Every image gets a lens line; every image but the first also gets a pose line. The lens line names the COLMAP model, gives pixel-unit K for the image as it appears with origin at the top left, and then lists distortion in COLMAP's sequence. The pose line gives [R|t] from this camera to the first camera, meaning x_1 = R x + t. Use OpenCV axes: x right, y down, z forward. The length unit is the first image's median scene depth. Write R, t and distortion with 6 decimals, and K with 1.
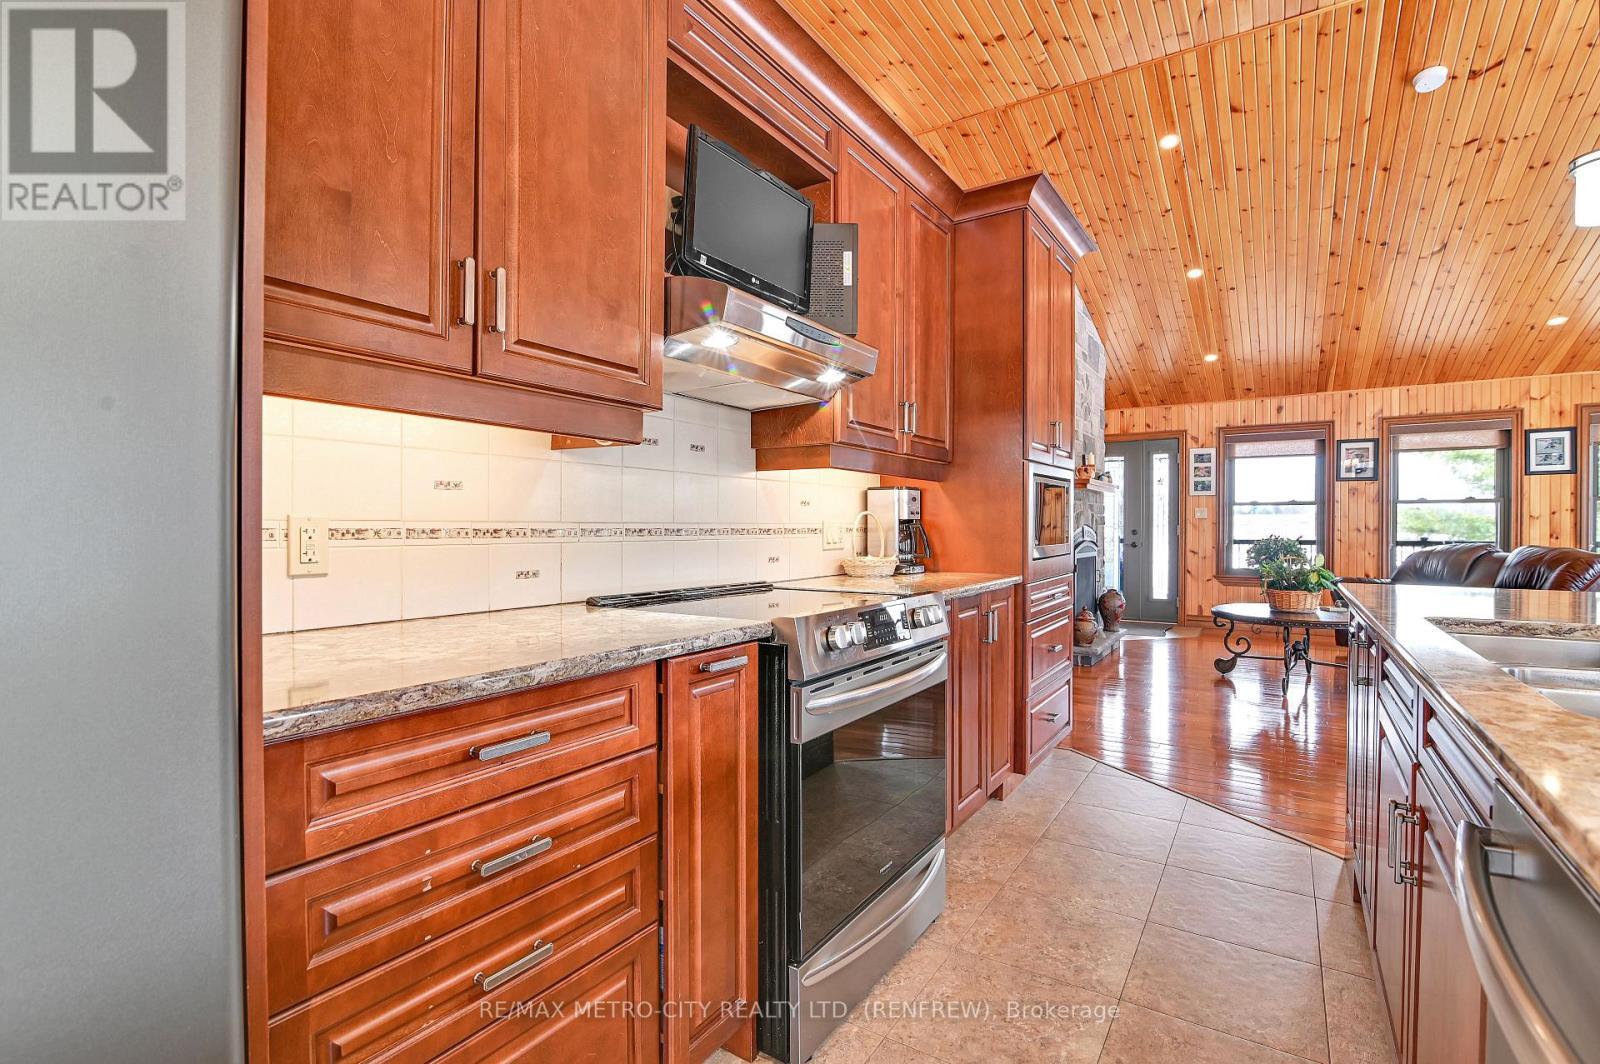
lens RADIAL K [[734.9, 0, 805.4], [0, 734.9, 532.2], [0, 0, 1]] dist [-0.018601, 0.001101]
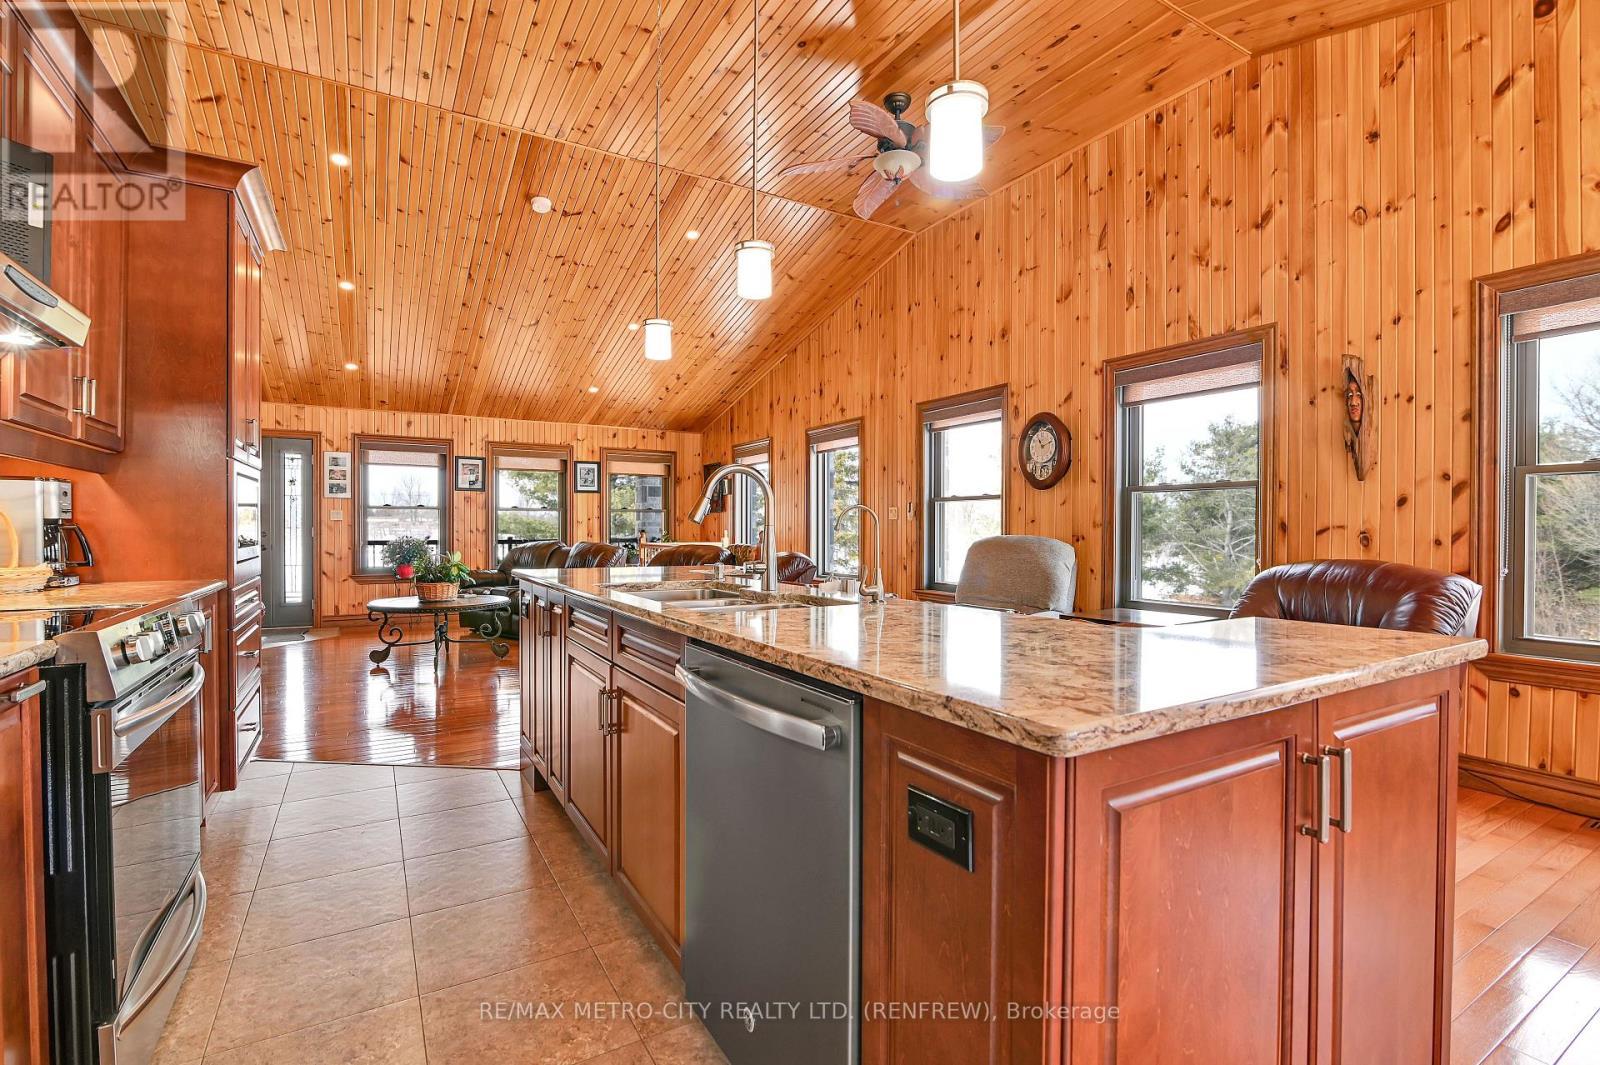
lens RADIAL K [[734.9, 0, 808.4], [0, 734.9, 535.5], [0, 0, 1]] dist [-0.018601, 0.001101]
pose [[0.427571, -0.006804, 0.903956, -0.114669], [0.005023, 0.999974, 0.005150, 0.000475], [-0.903968, 0.002339, 0.427594, -0.037731]]
